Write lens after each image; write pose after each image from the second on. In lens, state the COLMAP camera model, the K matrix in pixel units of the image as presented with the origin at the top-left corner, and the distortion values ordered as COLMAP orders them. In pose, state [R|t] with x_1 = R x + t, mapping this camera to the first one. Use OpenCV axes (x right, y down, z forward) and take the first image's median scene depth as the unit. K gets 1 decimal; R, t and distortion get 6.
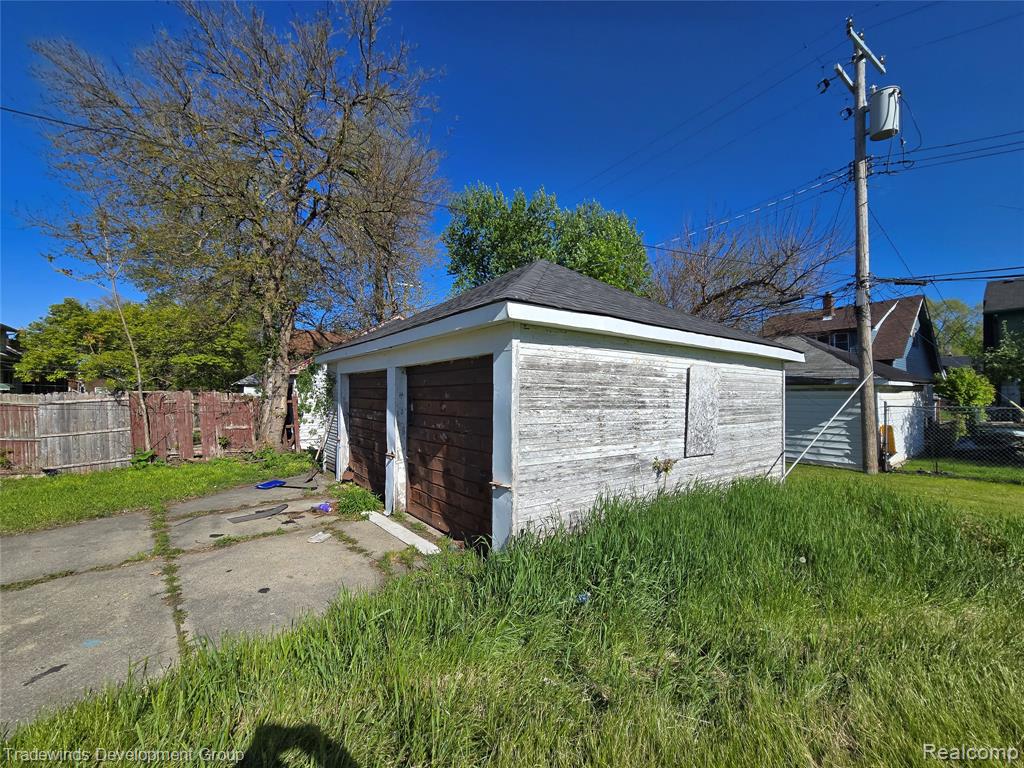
lens RADIAL K [[418.5, 0, 511.8], [0, 418.5, 381.7], [0, 0, 1]] dist [-0.006022, 0.000984]
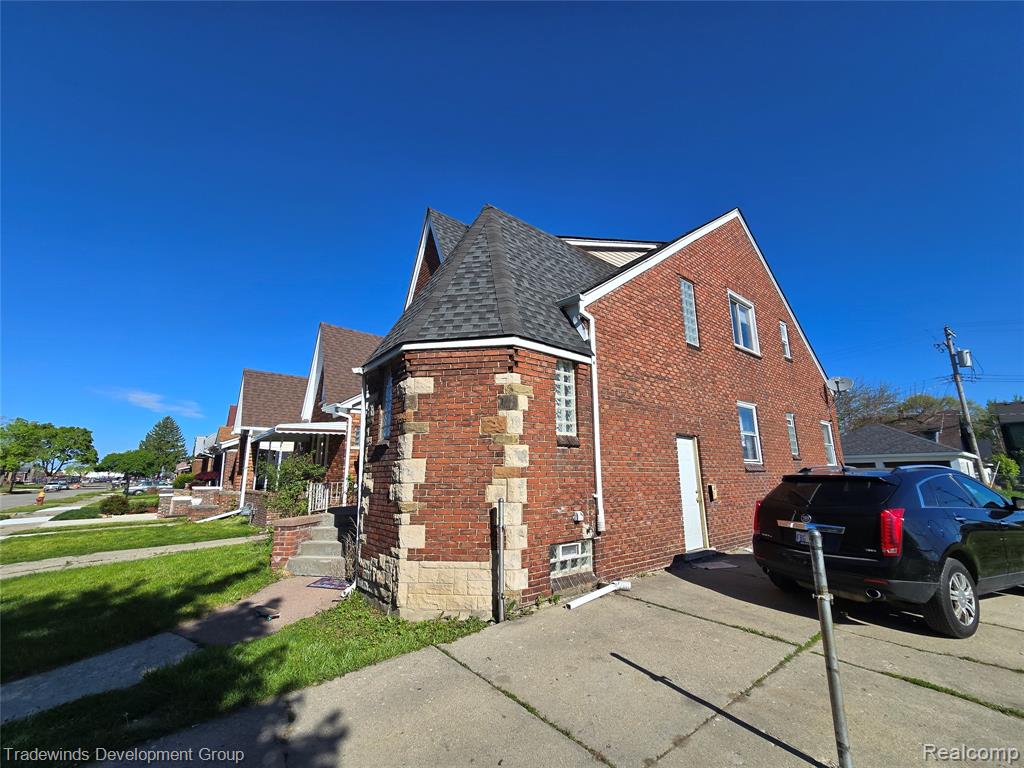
lens RADIAL K [[418.5, 0, 509.4], [0, 418.5, 385.3], [0, 0, 1]] dist [-0.006022, 0.000984]
pose [[0.999514, -0.002817, 0.031032, -3.681467], [0.008430, 0.983211, -0.182279, -0.058131], [-0.029998, 0.182452, 0.982757, -2.609391]]
